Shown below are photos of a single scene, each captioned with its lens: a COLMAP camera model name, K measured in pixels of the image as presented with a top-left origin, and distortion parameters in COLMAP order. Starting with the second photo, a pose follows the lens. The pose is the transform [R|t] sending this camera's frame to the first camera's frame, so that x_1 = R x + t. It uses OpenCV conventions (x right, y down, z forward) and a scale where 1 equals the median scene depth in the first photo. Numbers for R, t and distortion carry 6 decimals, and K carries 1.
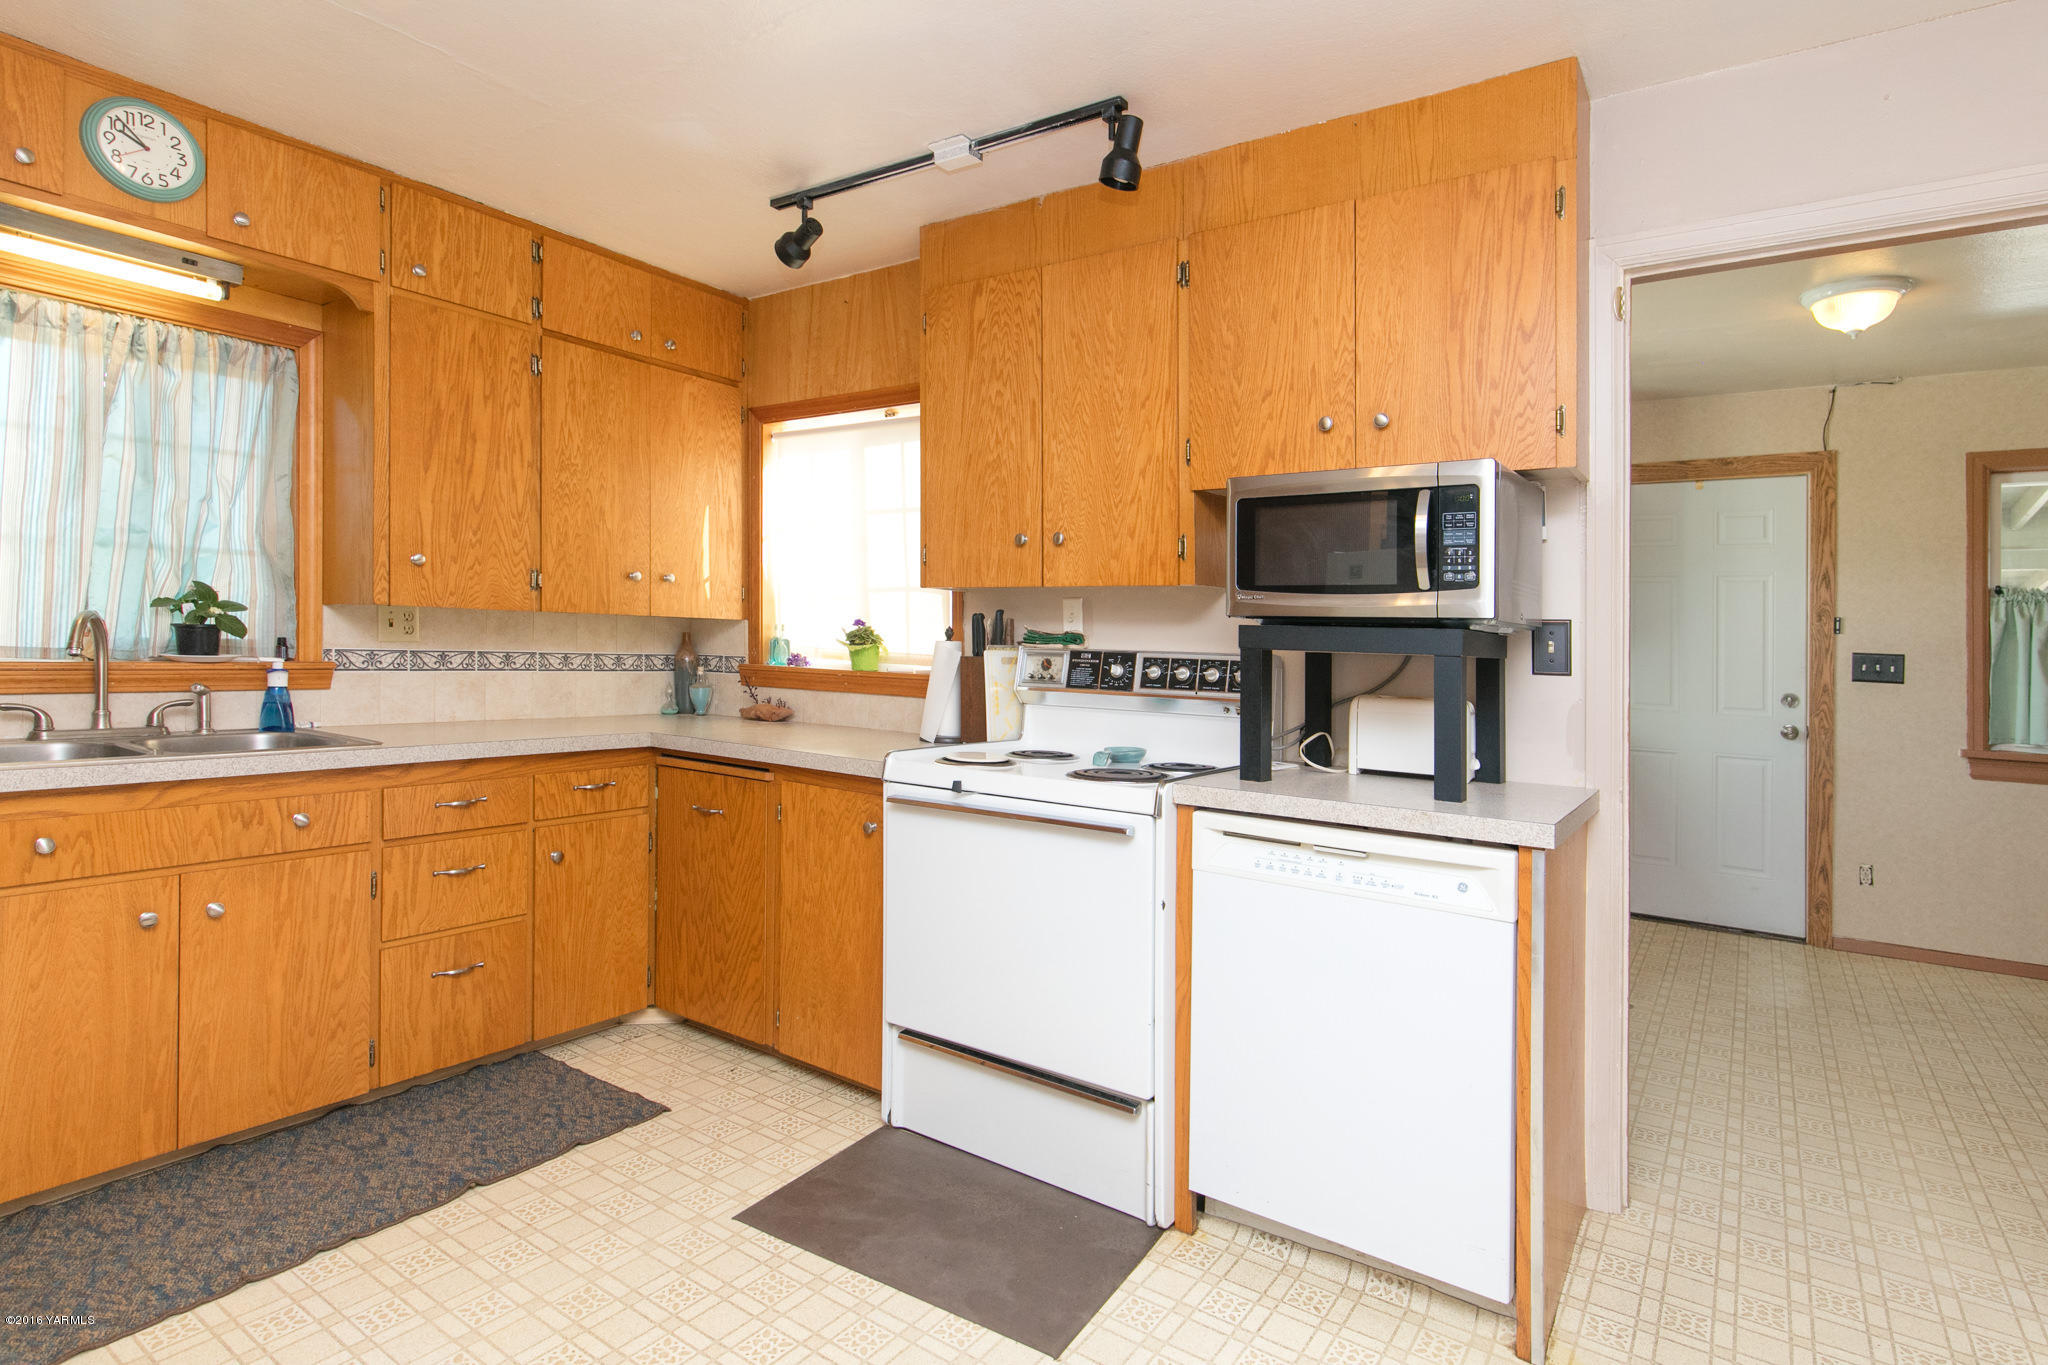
lens RADIAL K [[1073.7, 0, 1029.7], [0, 1073.7, 644.8], [0, 0, 1]] dist [-0.001501, -0.000581]
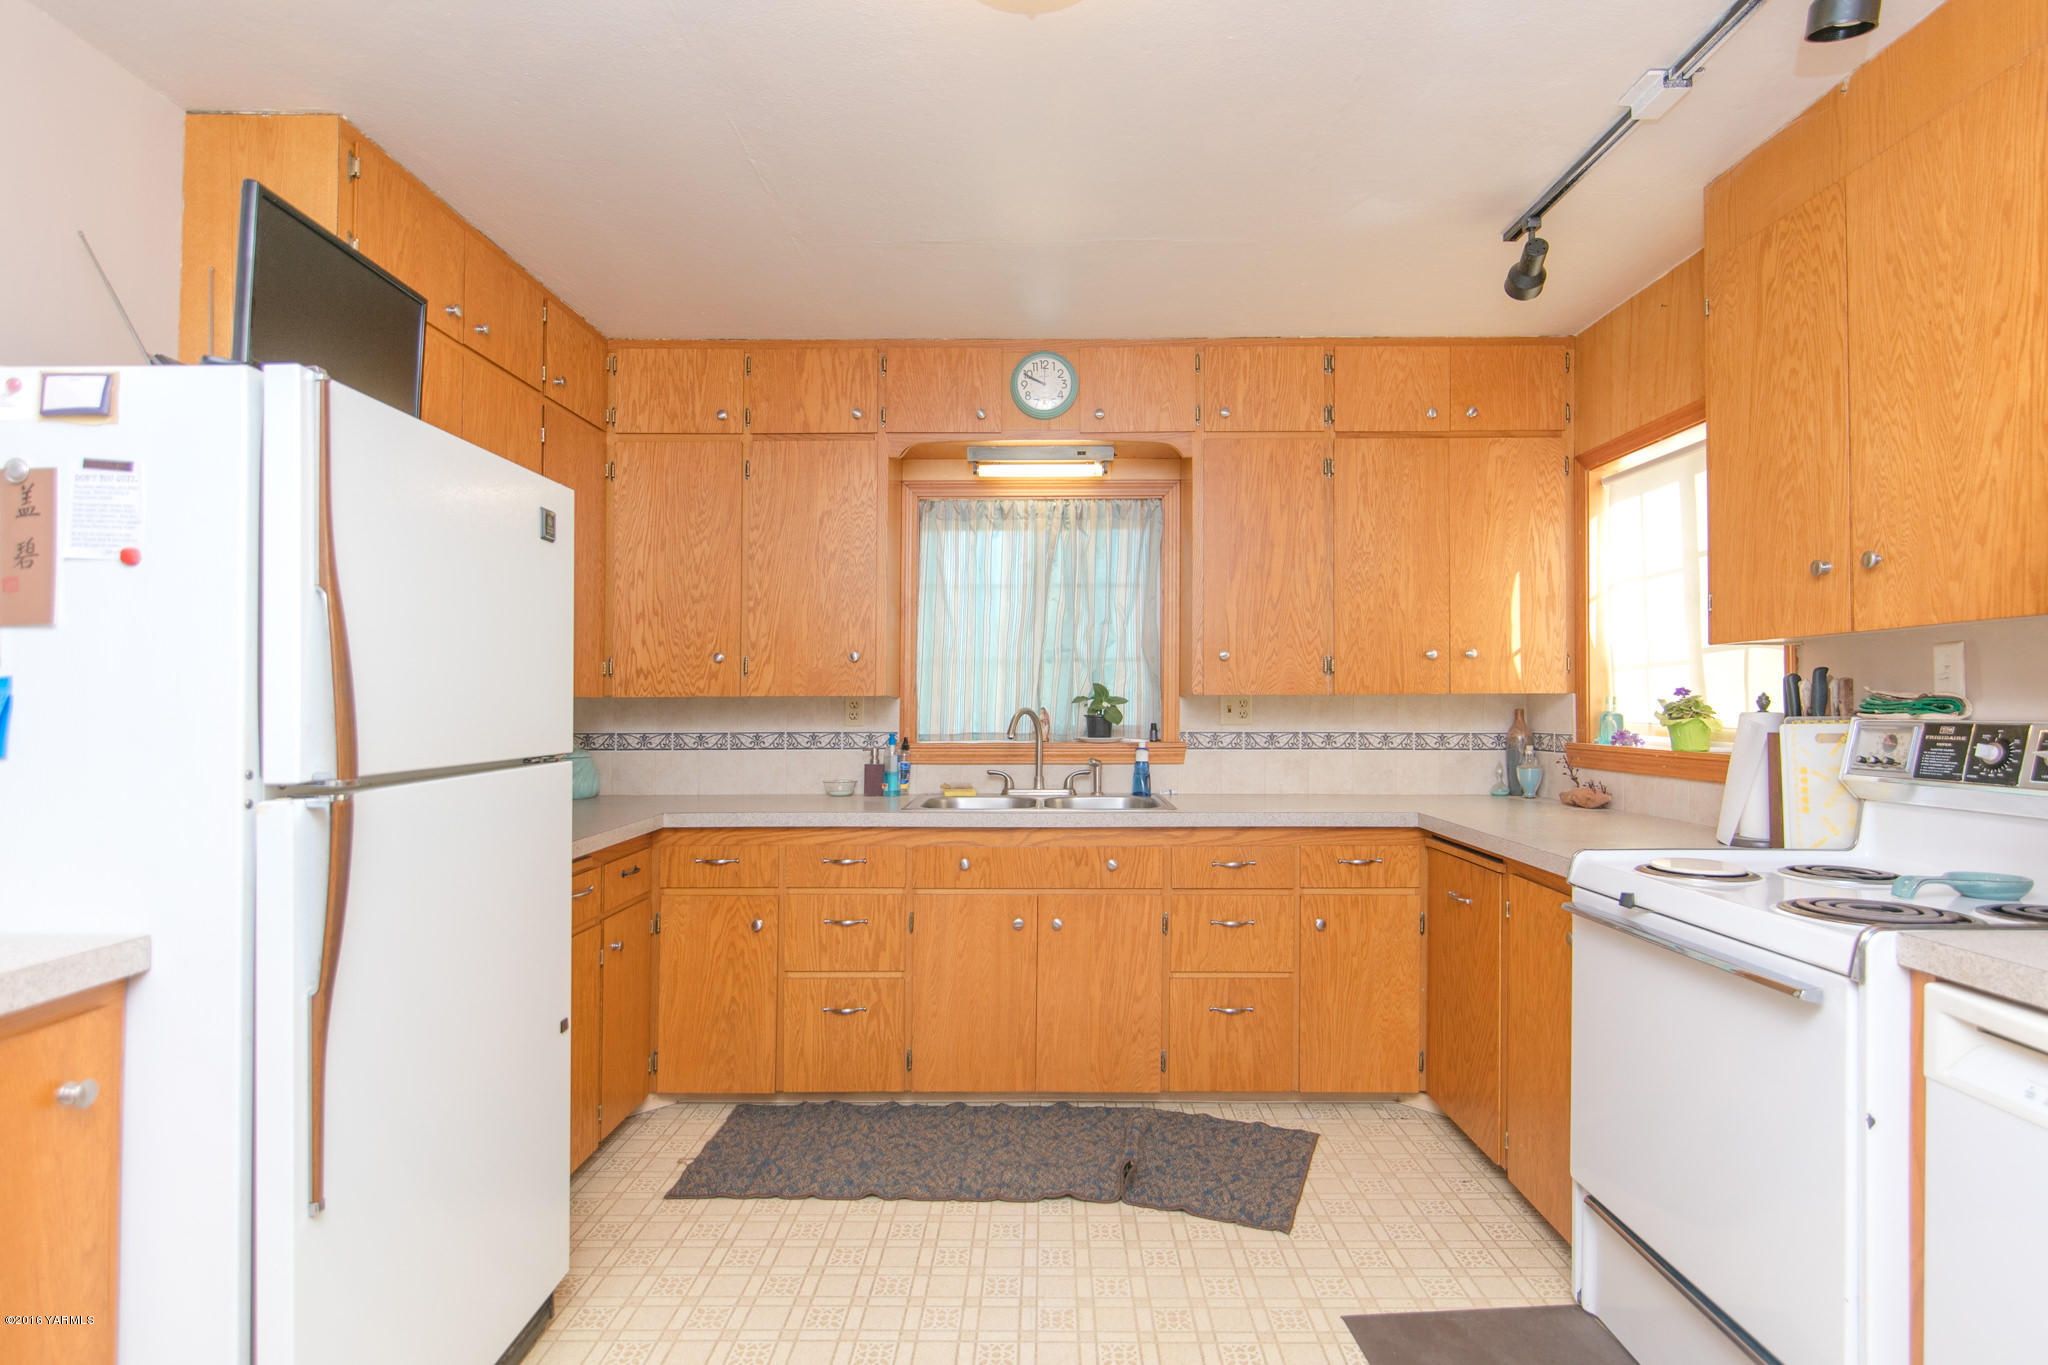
lens RADIAL K [[1059.2, 0, 1023.6], [0, 1059.2, 698.2], [0, 0, 1]] dist [0.000067, 0.000076]
pose [[0.553305, -0.036703, -0.832169, 0.288226], [0.017654, 0.999321, -0.032338, 0.001776], [0.832791, 0.003202, 0.553578, 0.174275]]
